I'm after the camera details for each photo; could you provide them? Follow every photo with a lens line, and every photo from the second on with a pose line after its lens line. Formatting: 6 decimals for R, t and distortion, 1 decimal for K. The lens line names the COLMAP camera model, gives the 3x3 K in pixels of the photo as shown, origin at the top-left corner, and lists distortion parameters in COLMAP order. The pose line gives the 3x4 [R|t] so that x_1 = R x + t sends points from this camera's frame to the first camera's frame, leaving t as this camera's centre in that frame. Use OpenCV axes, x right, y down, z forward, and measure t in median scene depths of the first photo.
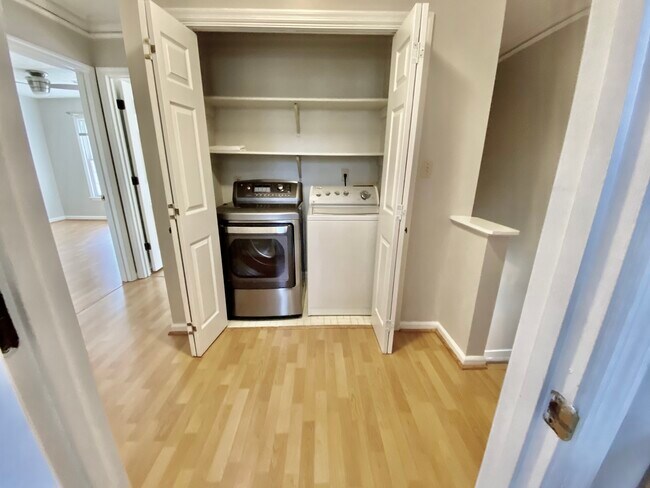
lens RADIAL K [[265.0, 0, 325.0], [0, 265.0, 244.0], [0, 0, 1]] dist [0.040777, -0.025386]
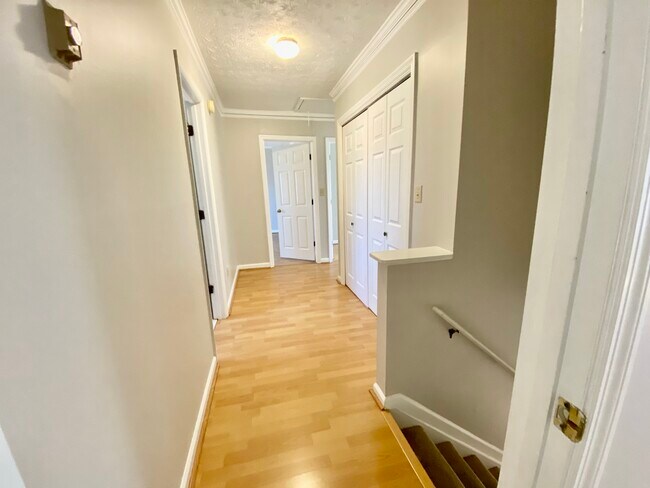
lens RADIAL K [[265.0, 0, 325.0], [0, 265.0, 244.0], [0, 0, 1]] dist [0.040777, -0.025386]
pose [[0.218741, 0.191522, -0.956803, 1.536796], [-0.248998, 0.959043, 0.135046, -0.175739], [0.943479, 0.208702, 0.257470, 0.551351]]
